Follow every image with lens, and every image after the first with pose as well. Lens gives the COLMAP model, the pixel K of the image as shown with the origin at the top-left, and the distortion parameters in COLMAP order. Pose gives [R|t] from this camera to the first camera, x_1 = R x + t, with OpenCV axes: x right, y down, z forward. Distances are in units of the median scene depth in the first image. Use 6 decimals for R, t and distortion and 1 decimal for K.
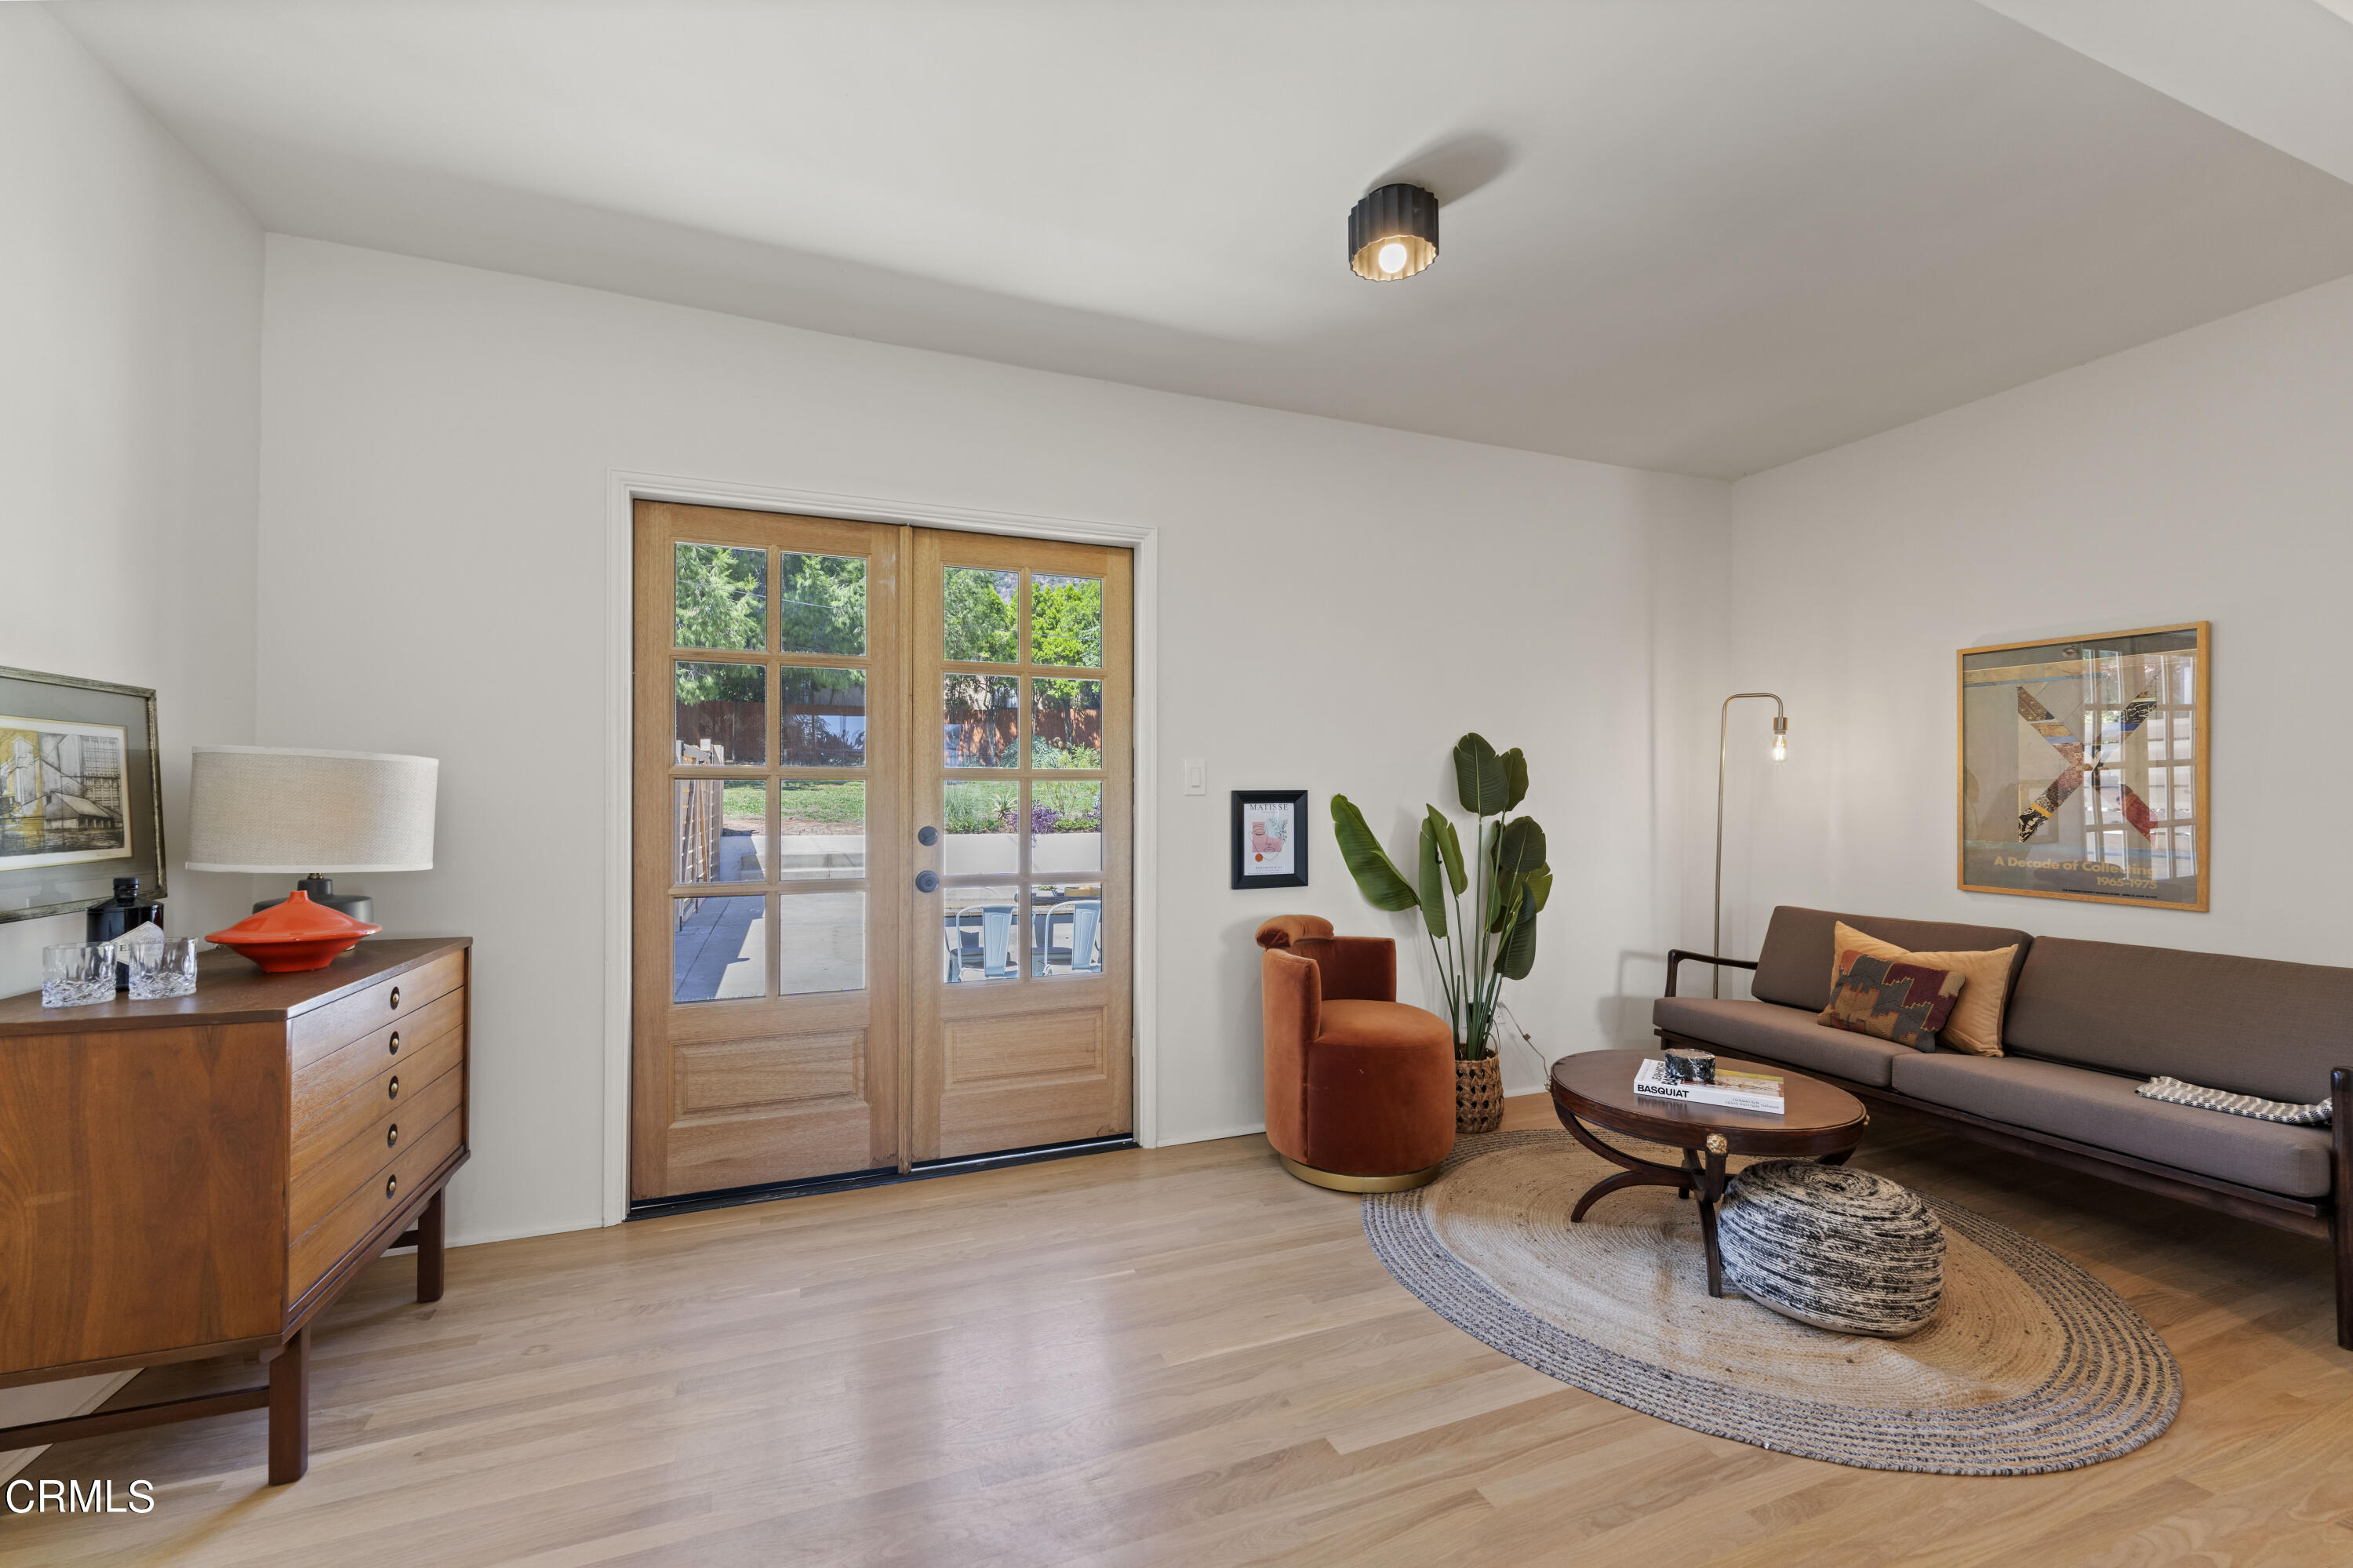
lens RADIAL K [[940.7, 0, 1177.3], [0, 940.7, 797.4], [0, 0, 1]] dist [-0.000444, -0.000464]
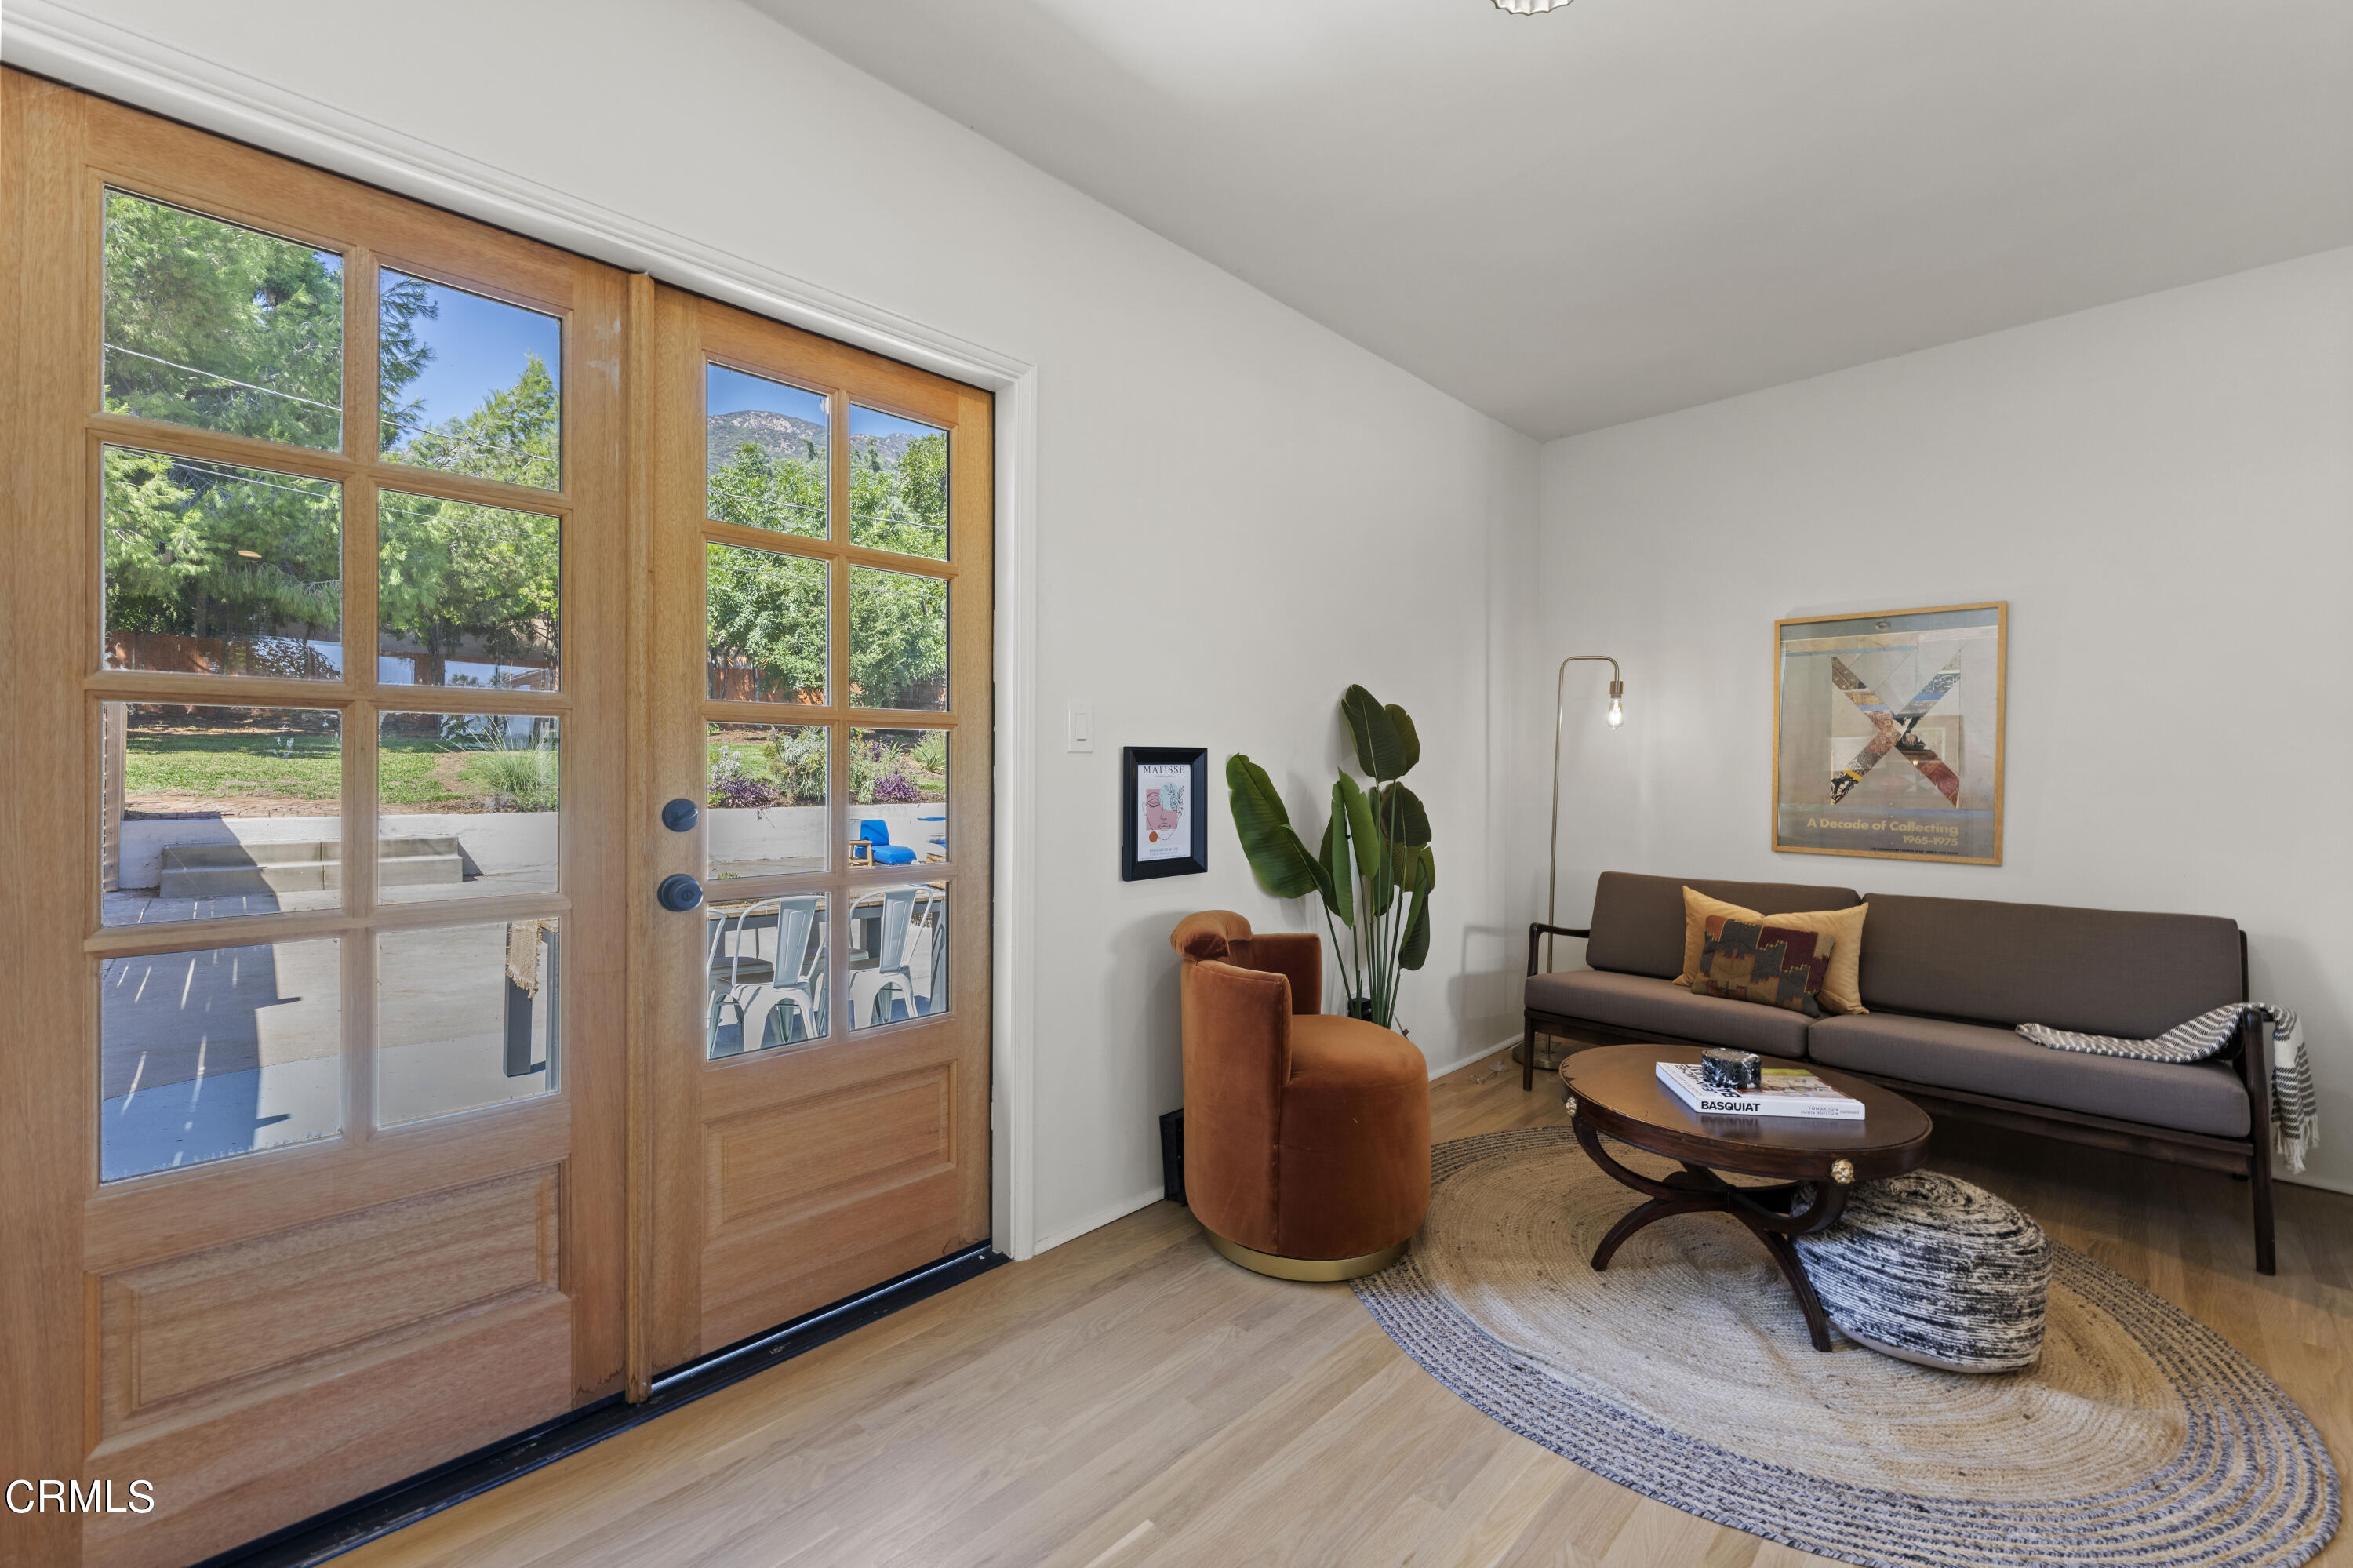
lens RADIAL K [[940.7, 0, 1172.7], [0, 940.7, 775.0], [0, 0, 1]] dist [-0.000444, -0.000464]
pose [[0.920083, 0.000709, 0.391723, -0.214503], [-0.002787, 0.999985, 0.004737, 0.012667], [-0.391714, -0.005450, 0.920071, 0.343131]]
